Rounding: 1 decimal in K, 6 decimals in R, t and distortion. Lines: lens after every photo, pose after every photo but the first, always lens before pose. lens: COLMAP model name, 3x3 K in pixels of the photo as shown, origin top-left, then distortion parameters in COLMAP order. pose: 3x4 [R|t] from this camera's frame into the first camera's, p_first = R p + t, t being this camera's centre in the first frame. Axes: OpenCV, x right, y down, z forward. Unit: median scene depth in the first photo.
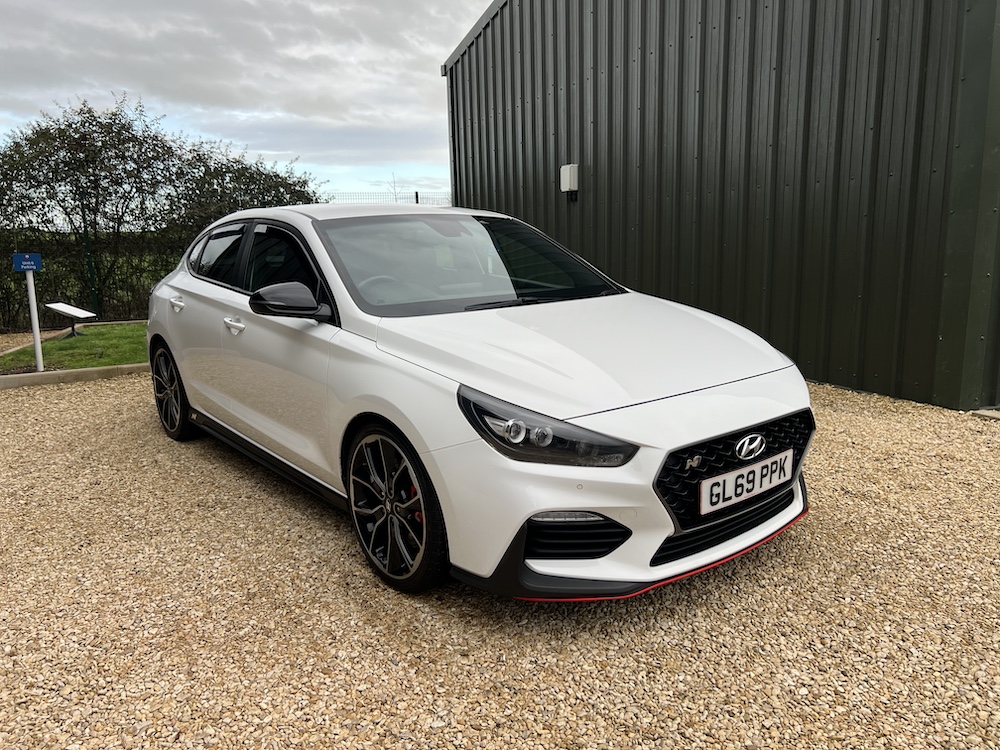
lens RADIAL K [[761.6, 0, 506.3], [0, 761.6, 375.9], [0, 0, 1]] dist [0.065056, -0.083088]
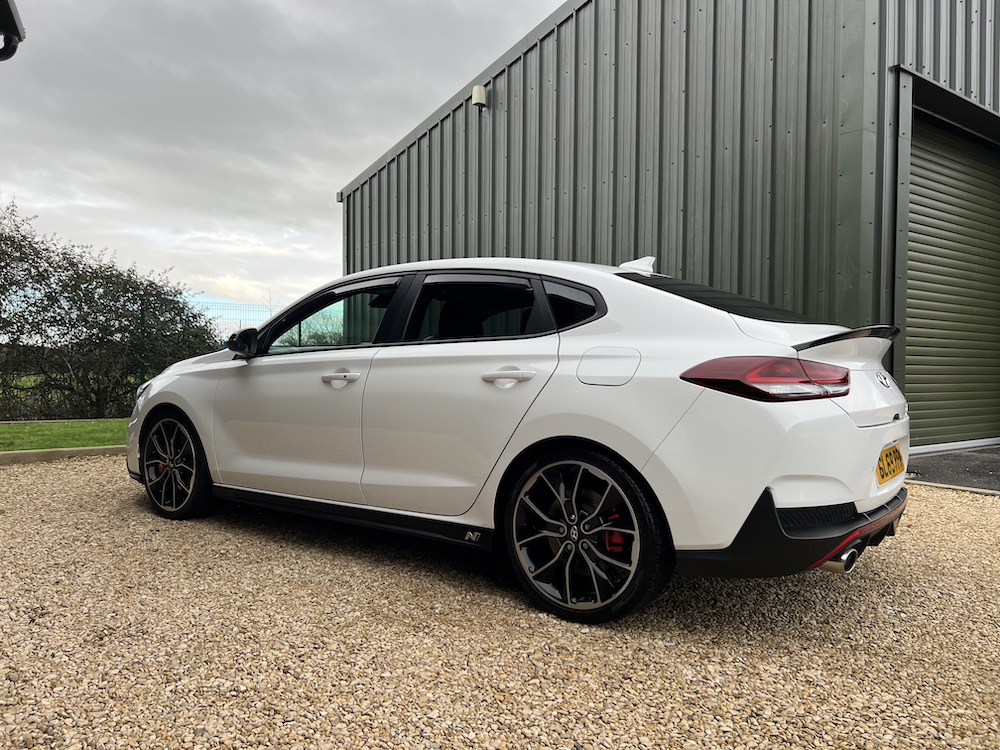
lens RADIAL K [[762.5, 0, 500.0], [0, 762.5, 375.0], [0, 0, 1]] dist [0.046864, -0.048647]
pose [[0.971822, 0.031721, 0.233570, -0.515212], [0.010183, 0.984329, -0.176048, 0.184757], [-0.235494, 0.173466, 0.956270, -0.159792]]
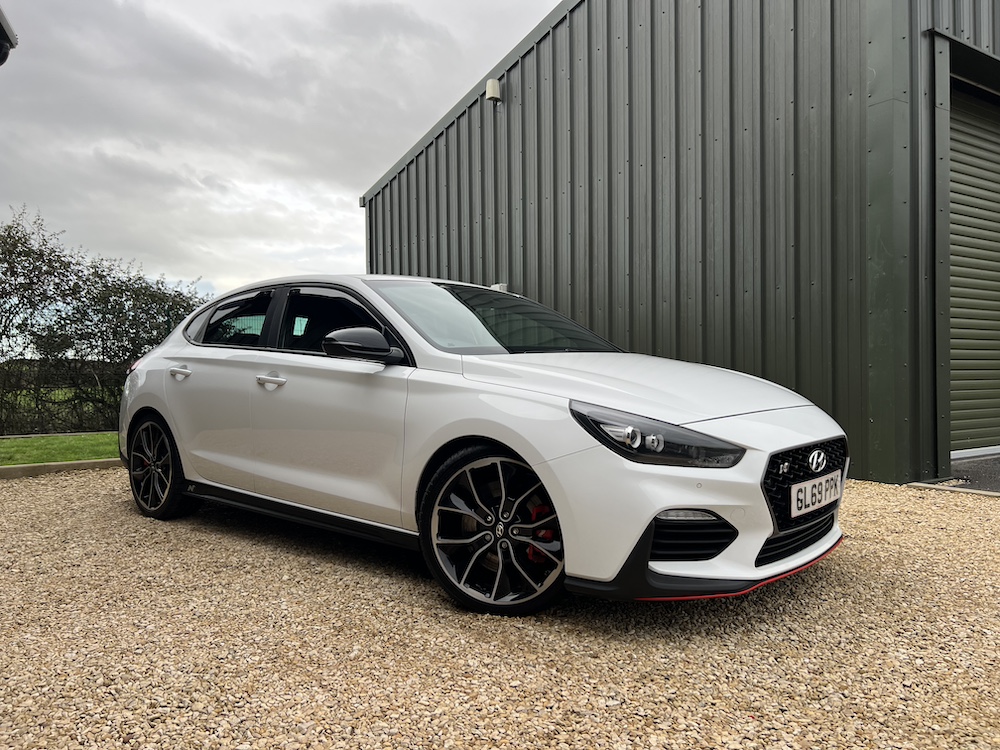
lens RADIAL K [[760.1, 0, 506.6], [0, 760.1, 373.7], [0, 0, 1]] dist [0.050421, -0.055409]
pose [[0.984501, 0.015880, 0.174661, -0.318492], [0.017302, 0.982240, -0.186830, 0.165045], [-0.174526, 0.186956, 0.966741, -0.023423]]
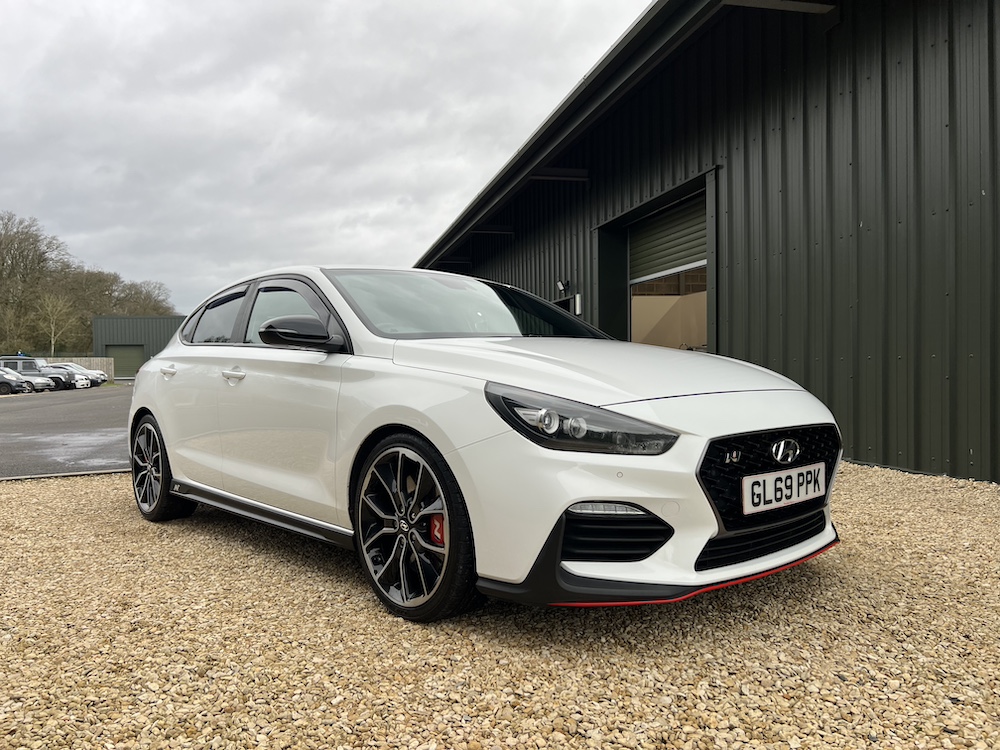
lens RADIAL K [[760.1, 0, 506.6], [0, 760.1, 373.7], [0, 0, 1]] dist [0.050421, -0.055409]
pose [[0.998784, 0.003033, 0.049200, -0.079627], [0.007186, 0.978484, -0.206198, 0.190261], [-0.048766, 0.206301, 0.977273, 0.052413]]
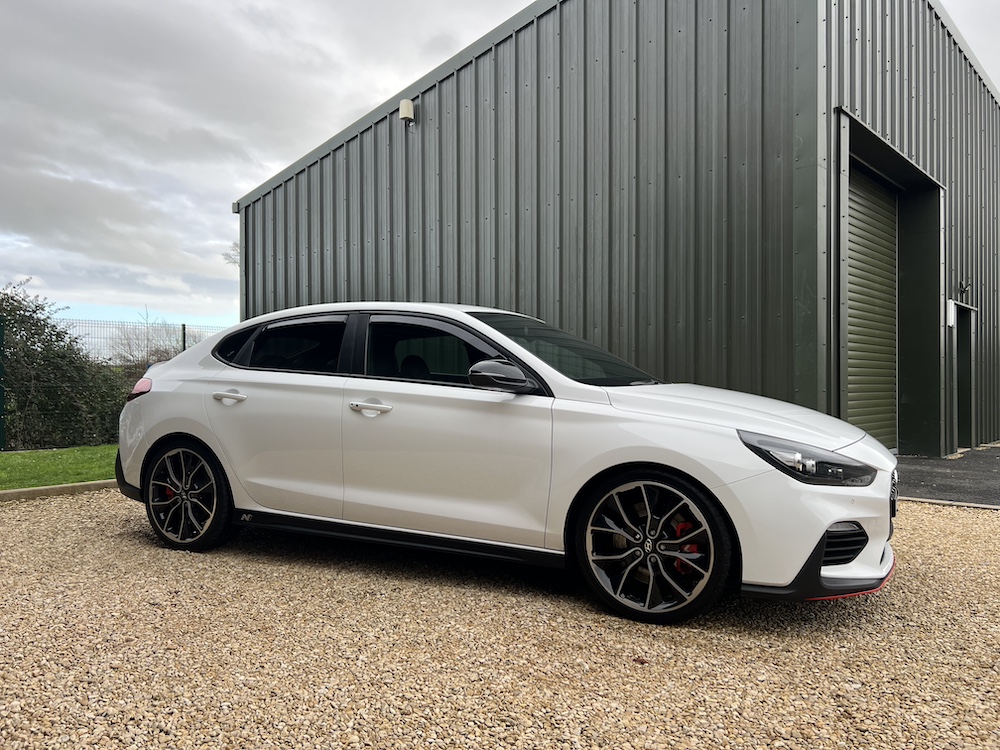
lens RADIAL K [[761.6, 0, 506.3], [0, 761.6, 375.9], [0, 0, 1]] dist [0.065056, -0.083088]
pose [[0.906018, 0.029179, 0.422232, -0.870452], [0.056933, 0.980151, -0.189901, 0.132939], [-0.419392, 0.196092, 0.886373, 0.041719]]
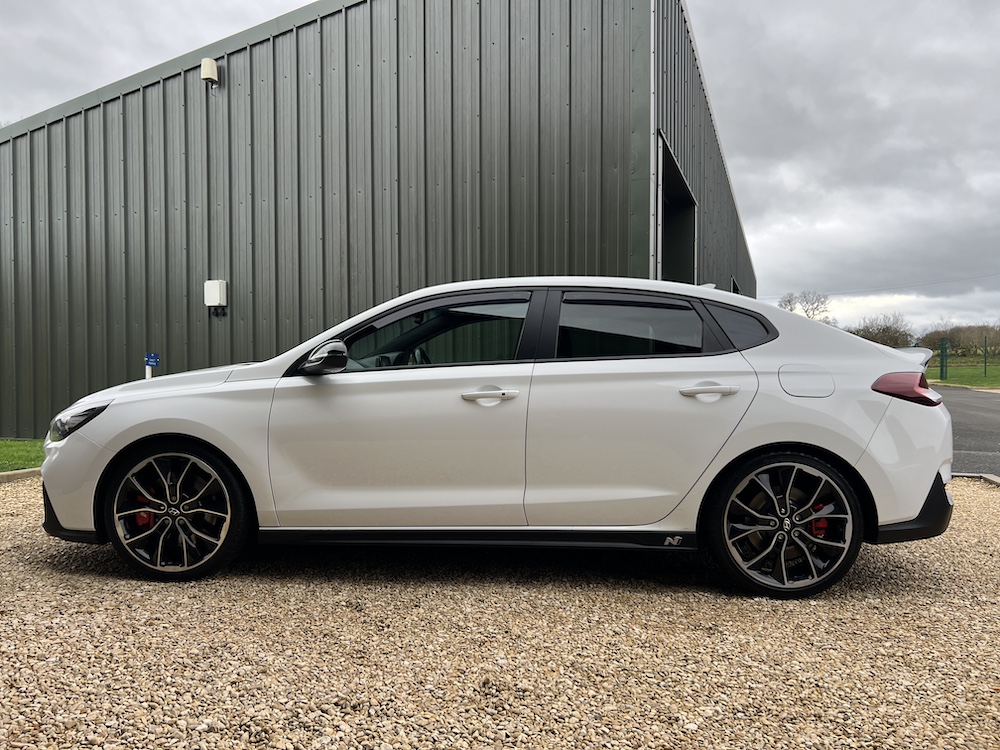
lens RADIAL K [[764.3, 0, 497.0], [0, 764.3, 383.5], [0, 0, 1]] dist [0.011370, 0.000553]
pose [[0.679741, 0.012159, 0.733352, -1.400919], [0.119689, 0.984621, -0.127264, 0.091696], [-0.723621, 0.174281, 0.667832, 0.341325]]
